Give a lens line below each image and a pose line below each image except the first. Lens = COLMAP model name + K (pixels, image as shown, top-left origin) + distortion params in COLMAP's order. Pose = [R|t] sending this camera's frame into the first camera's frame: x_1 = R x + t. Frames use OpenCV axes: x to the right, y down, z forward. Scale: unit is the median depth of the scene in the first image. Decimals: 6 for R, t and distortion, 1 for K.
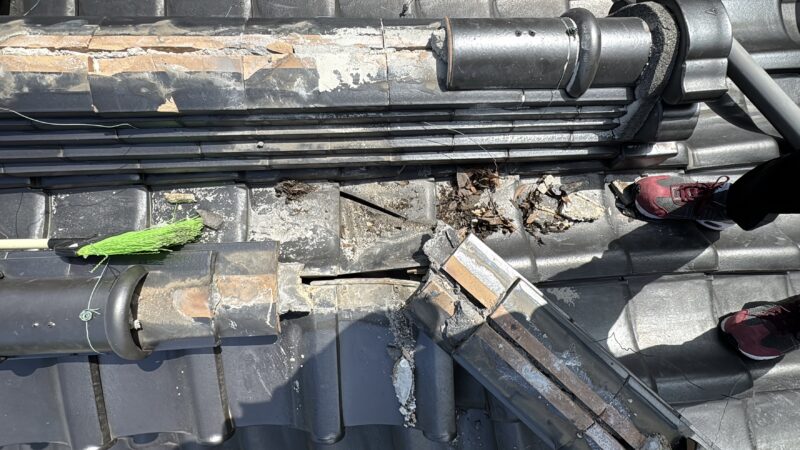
lens RADIAL K [[371.9, 0, 402.3], [0, 371.9, 225.2], [0, 0, 1]] dist [0.003151, 0.000164]
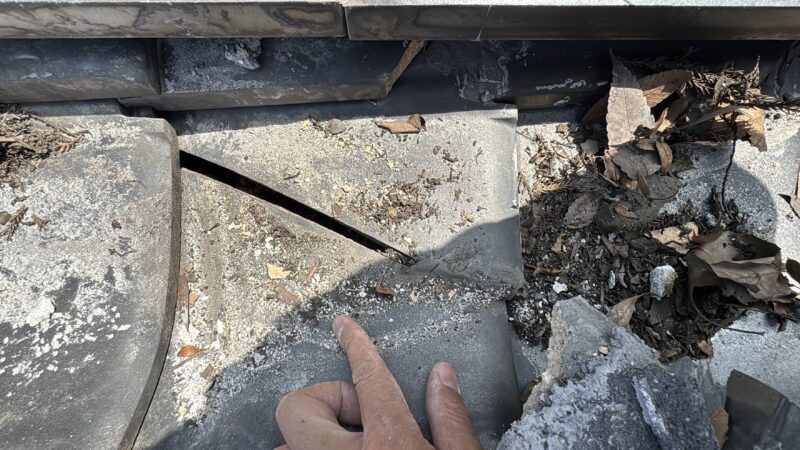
lens RADIAL K [[371.9, 0, 399.6], [0, 371.9, 224.3], [0, 0, 1]] dist [0.003151, 0.000164]
pose [[0.999545, 0.024045, -0.018223, 0.006340], [-0.022605, 0.996888, 0.075520, -0.061271], [0.019982, -0.075074, 0.996978, 0.723174]]
